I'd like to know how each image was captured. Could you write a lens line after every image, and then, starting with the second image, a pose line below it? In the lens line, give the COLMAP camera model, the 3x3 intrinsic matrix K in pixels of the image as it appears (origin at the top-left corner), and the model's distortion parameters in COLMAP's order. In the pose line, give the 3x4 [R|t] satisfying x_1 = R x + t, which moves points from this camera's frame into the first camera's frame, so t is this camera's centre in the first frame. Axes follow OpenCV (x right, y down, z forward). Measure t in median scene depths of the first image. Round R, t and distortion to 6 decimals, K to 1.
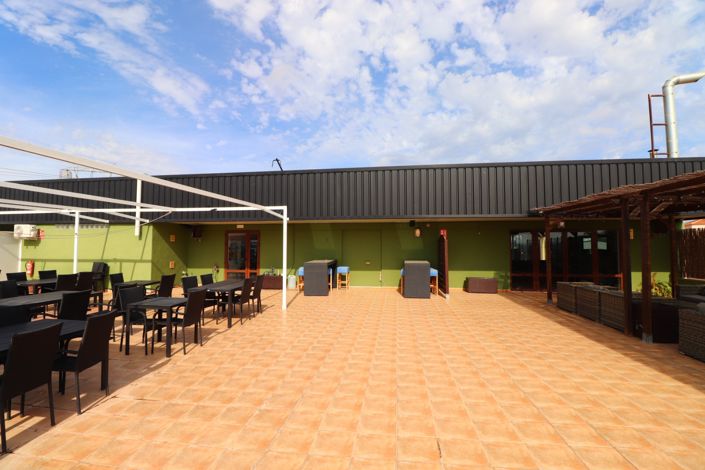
lens RADIAL K [[323.4, 0, 351.1], [0, 323.4, 212.3], [0, 0, 1]] dist [-0.008276, -0.001007]
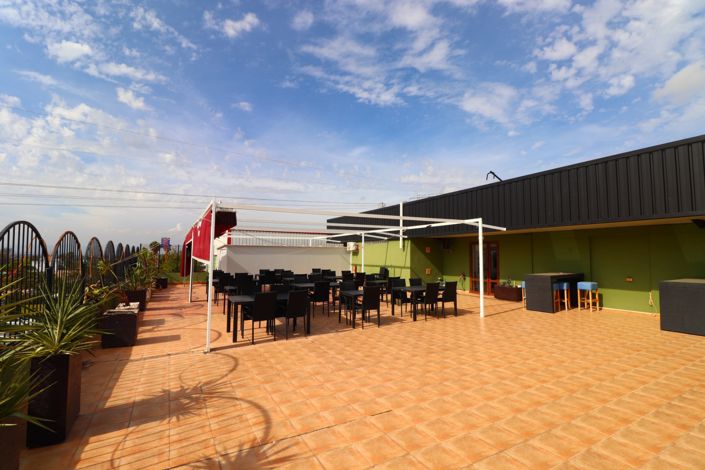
lens RADIAL K [[323.2, 0, 354.2], [0, 323.2, 251.9], [0, 0, 1]] dist [0.001178, -0.012184]
pose [[0.613042, -0.004968, -0.790034, 0.257396], [0.077404, 0.995547, 0.053803, 0.000987], [0.786249, -0.094136, 0.610697, 0.036253]]
